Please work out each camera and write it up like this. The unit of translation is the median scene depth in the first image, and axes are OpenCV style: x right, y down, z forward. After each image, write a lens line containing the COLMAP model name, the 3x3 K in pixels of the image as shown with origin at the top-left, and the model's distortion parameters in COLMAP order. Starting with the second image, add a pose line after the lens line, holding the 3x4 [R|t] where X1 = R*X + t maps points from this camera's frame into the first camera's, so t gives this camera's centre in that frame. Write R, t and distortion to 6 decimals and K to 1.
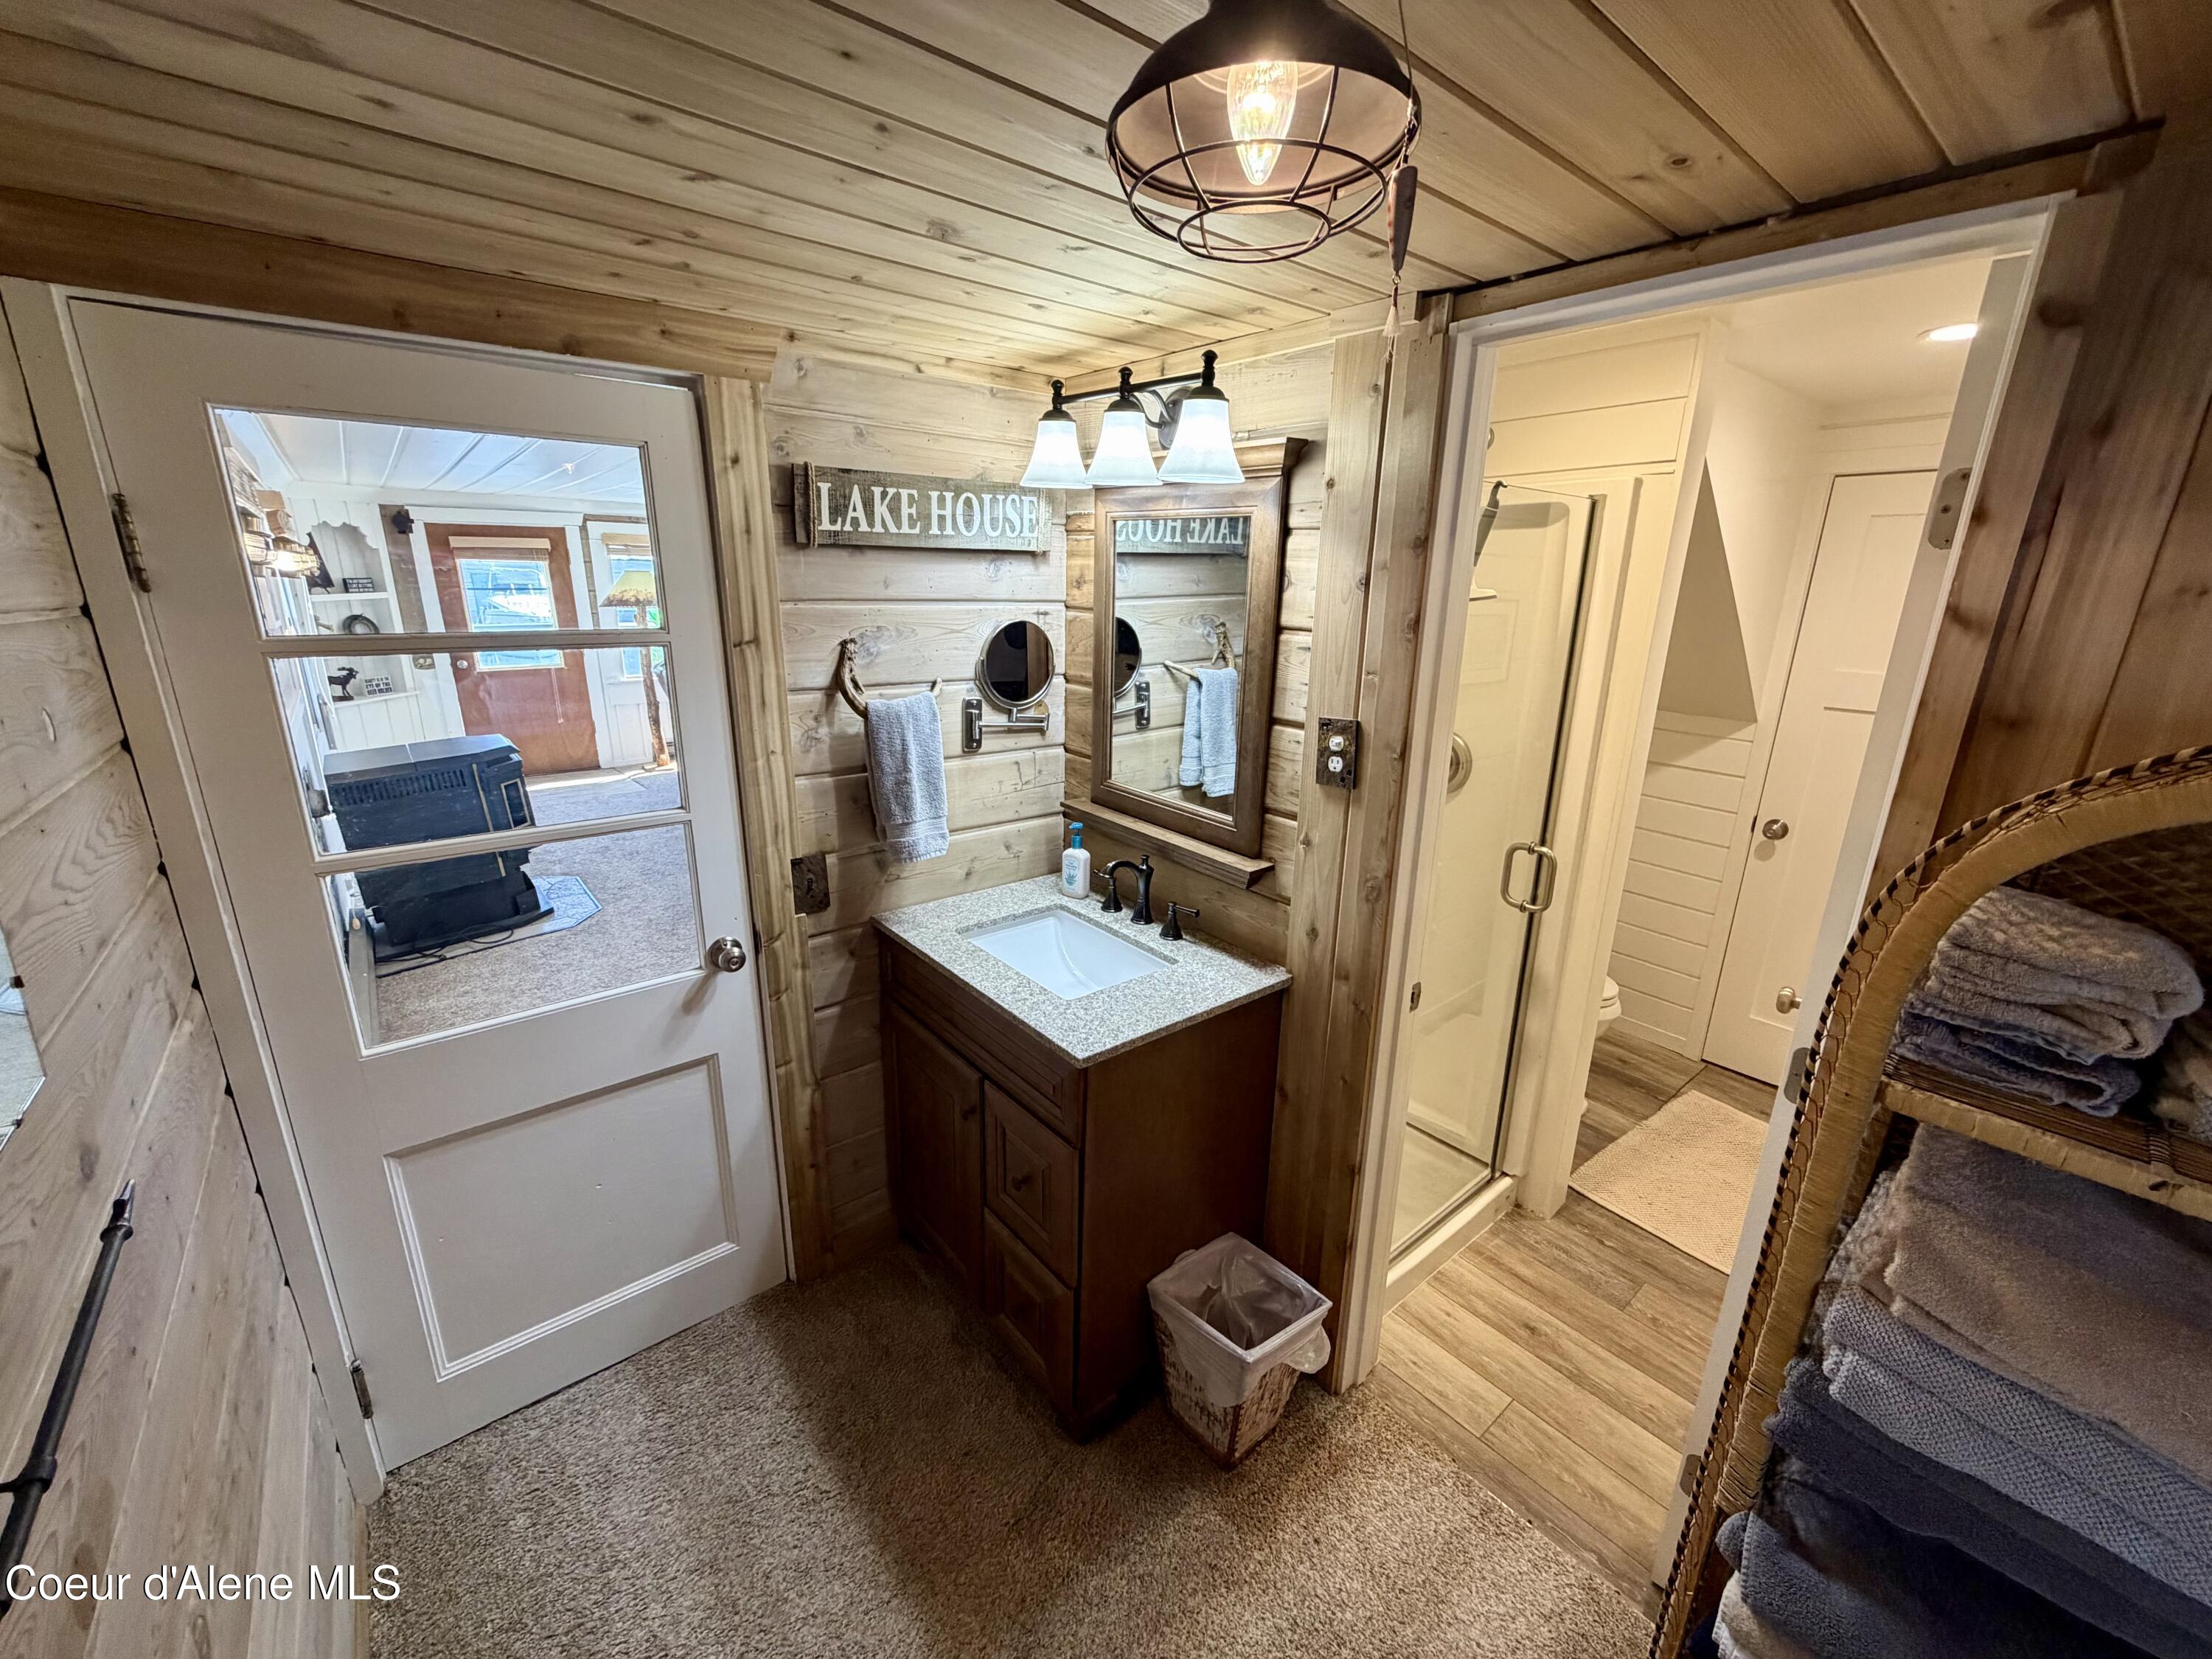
lens RADIAL K [[879.4, 0, 1104.1], [0, 879.4, 837.4], [0, 0, 1]] dist [-0.009483, 0.002098]
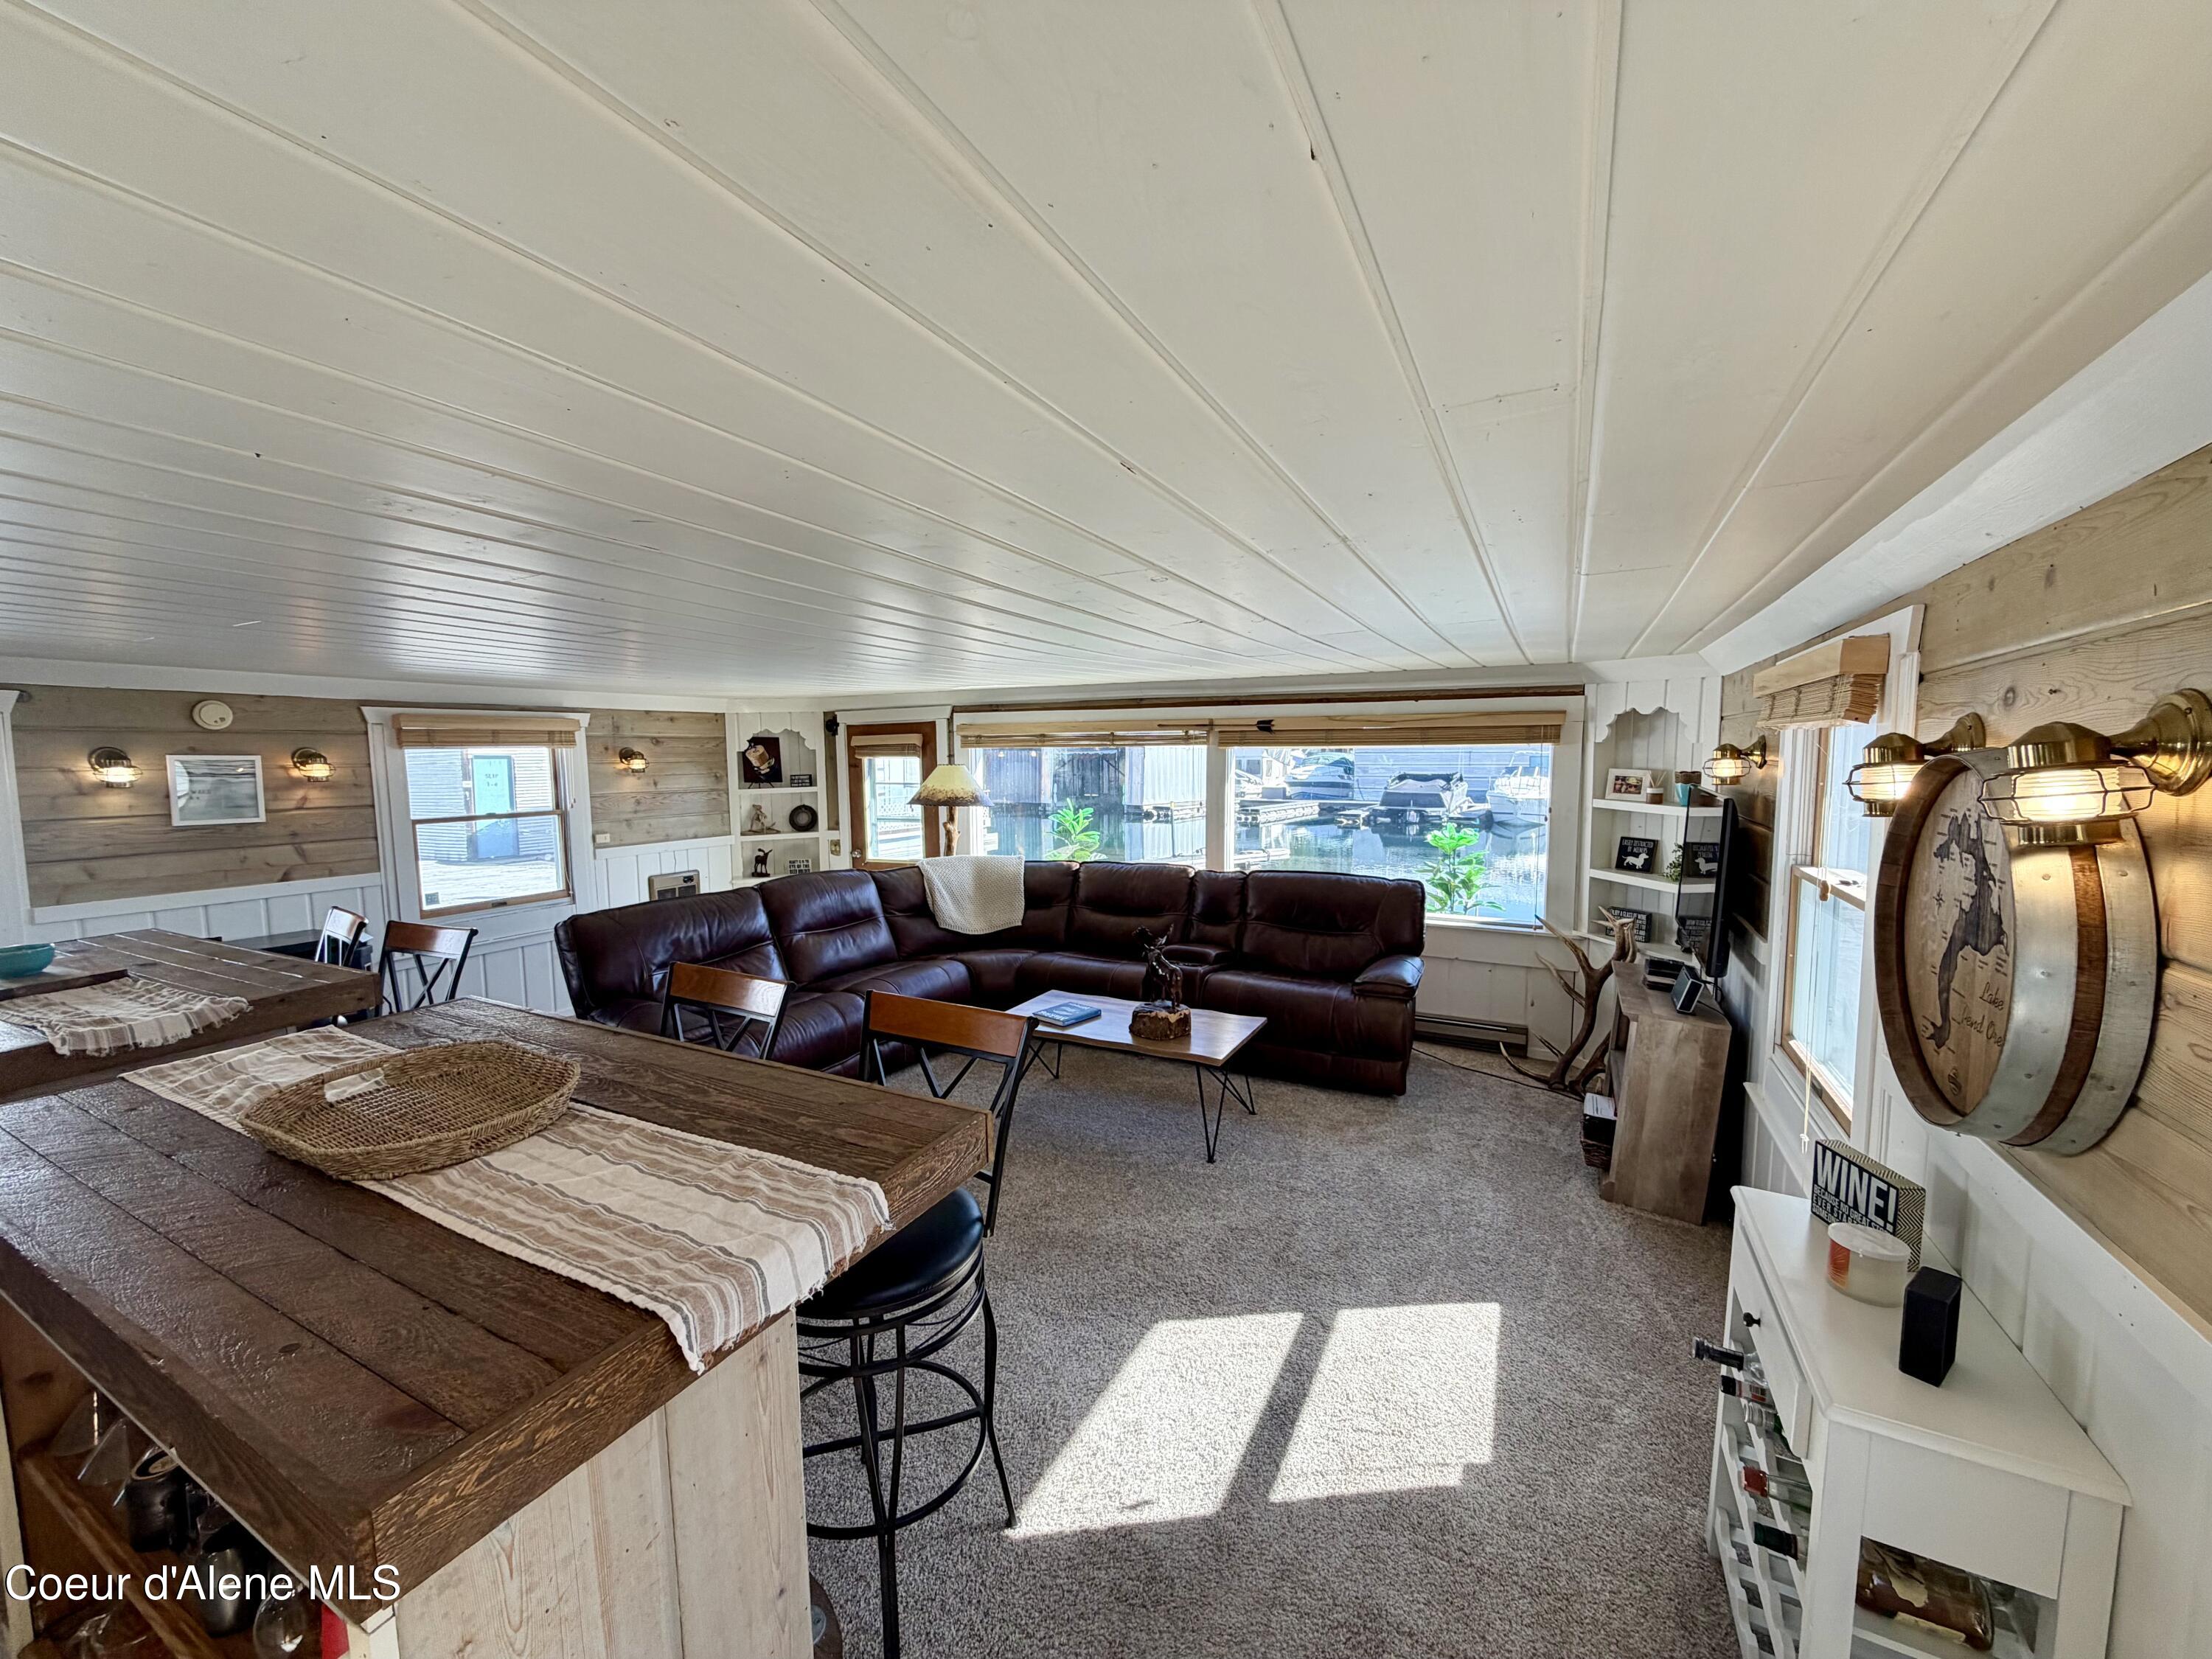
lens RADIAL K [[879.4, 0, 1106.6], [0, 879.4, 839.2], [0, 0, 1]] dist [-0.009483, 0.002098]
pose [[0.385296, 0.062432, -0.920678, 1.202641], [-0.248600, 0.967844, -0.038406, -0.872132], [0.888676, 0.243679, 0.388428, 2.995298]]
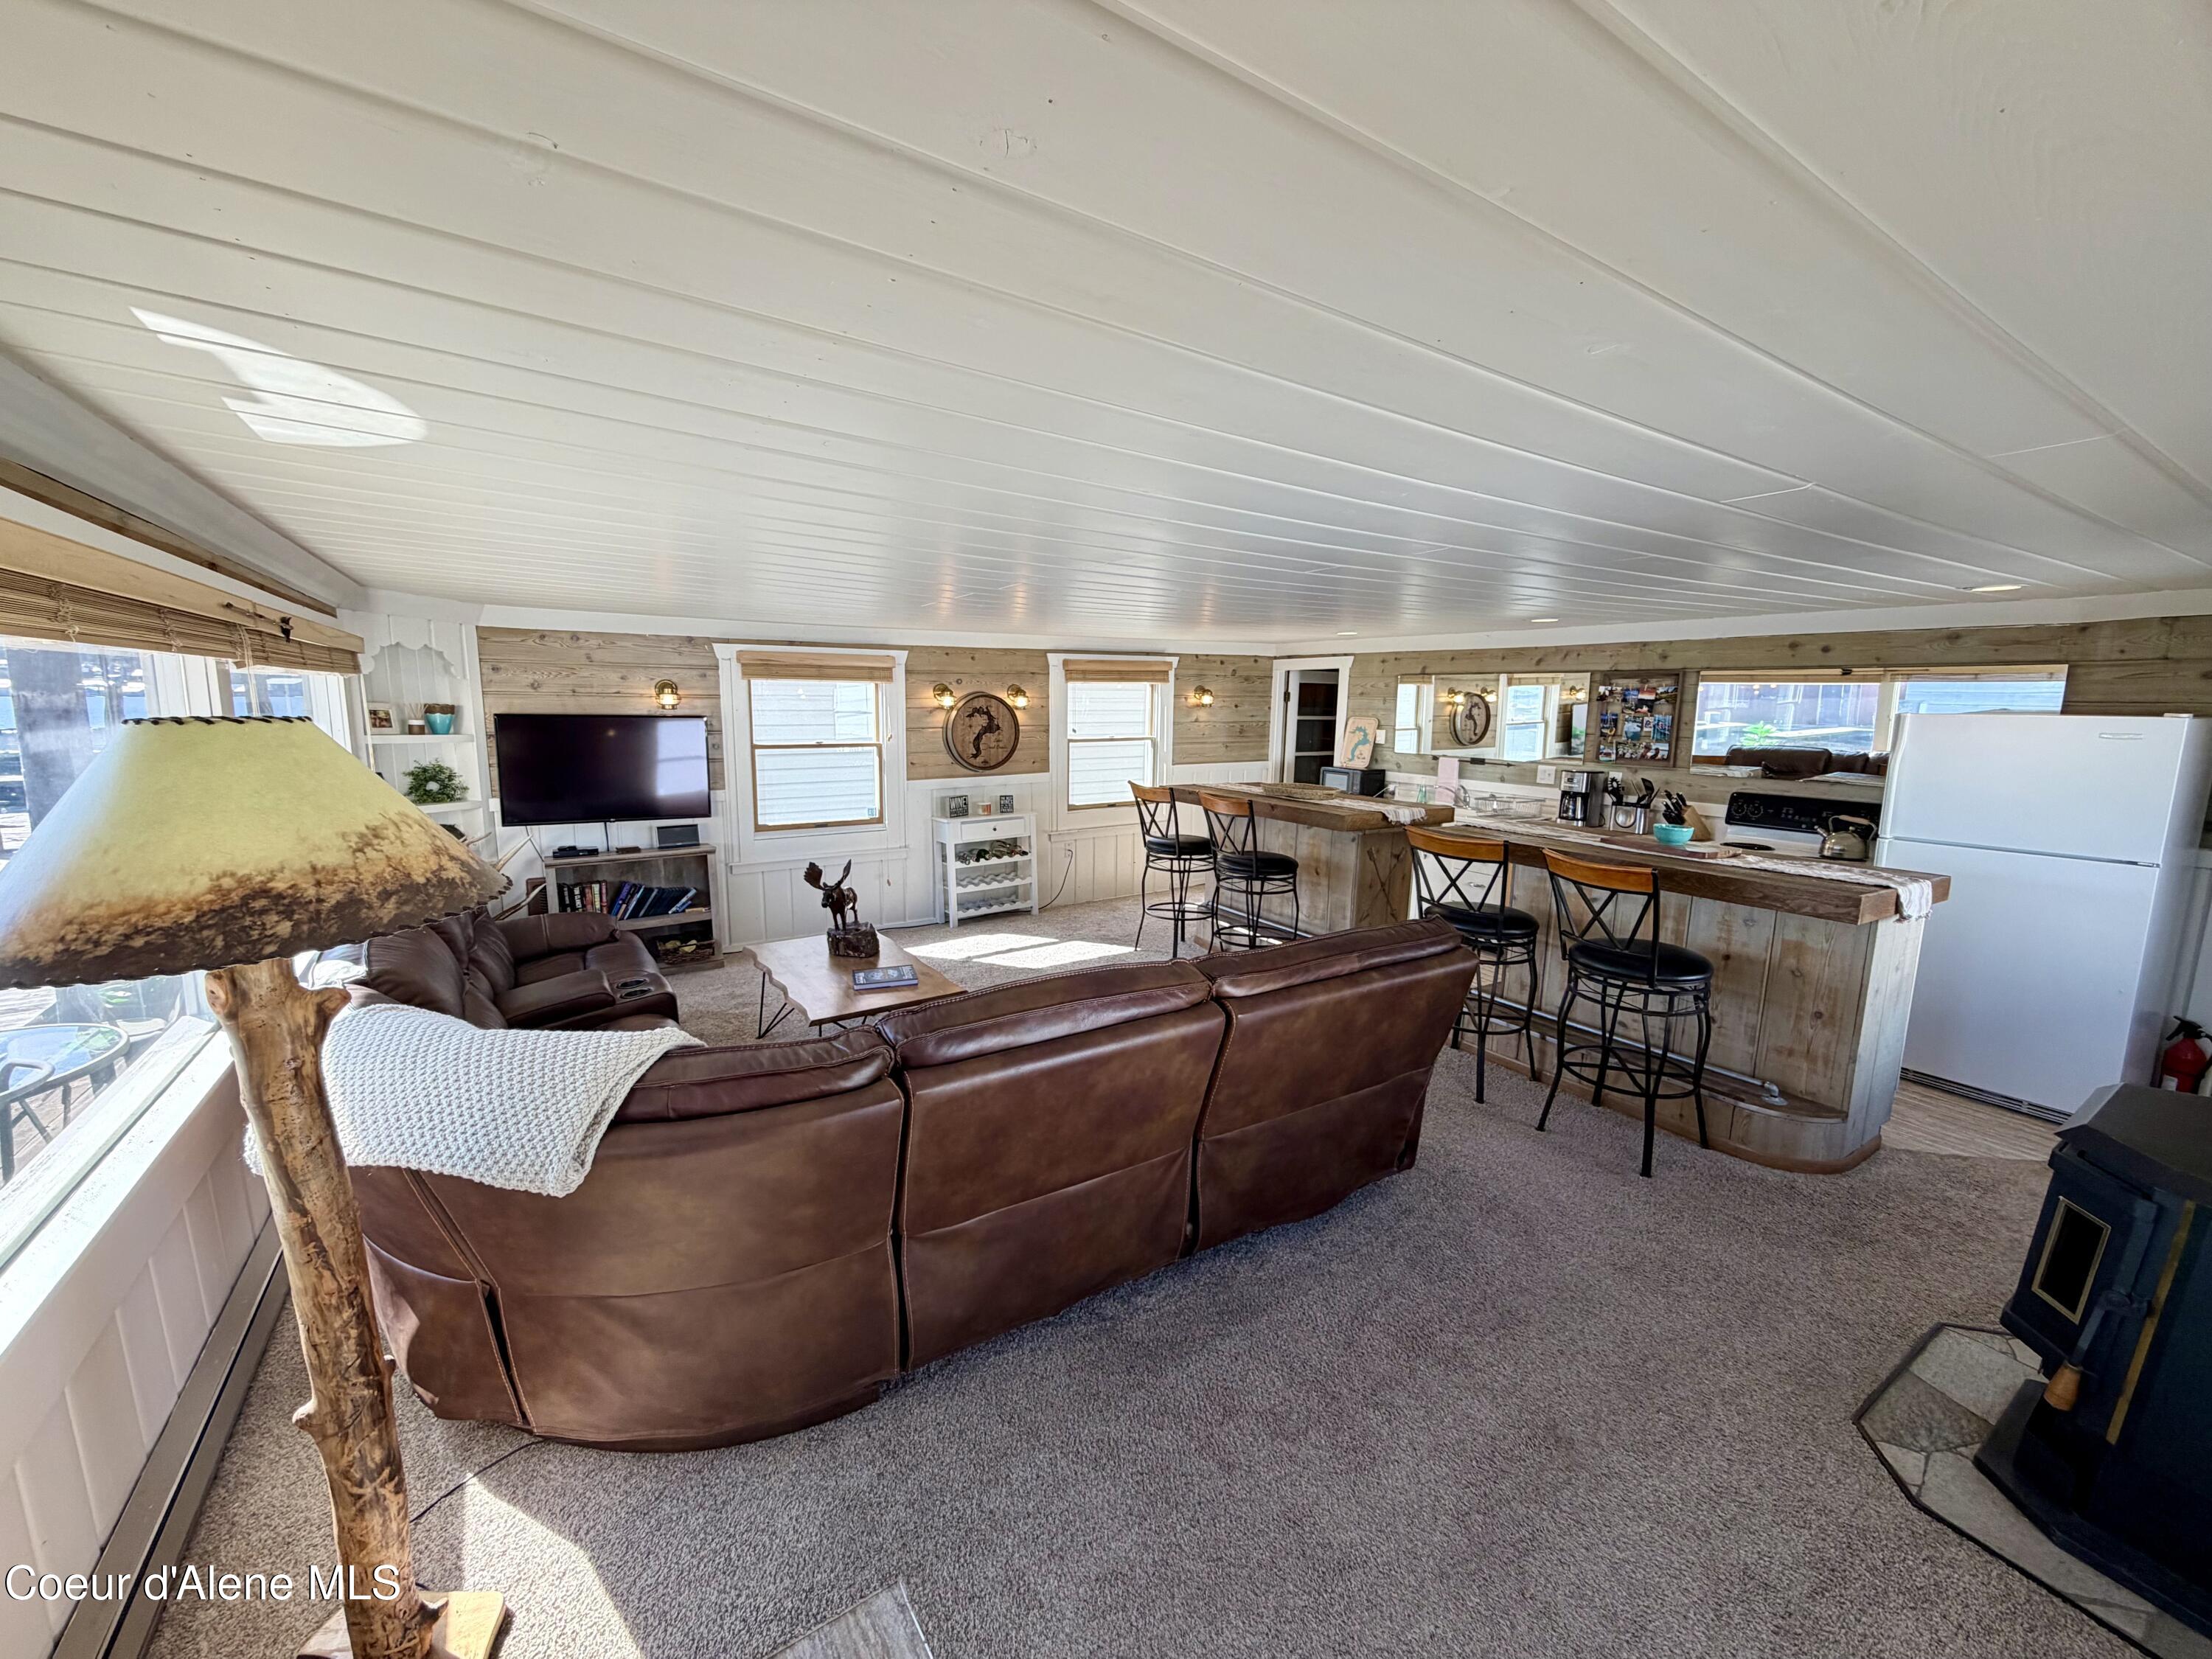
lens RADIAL K [[879.4, 0, 1102.4], [0, 879.4, 828.3], [0, 0, 1]] dist [-0.009483, 0.002098]
pose [[0.126518, -0.167610, 0.977701, -2.502589], [0.275469, 0.952791, 0.127693, -0.942783], [-0.952948, 0.253171, 0.166717, 2.975559]]
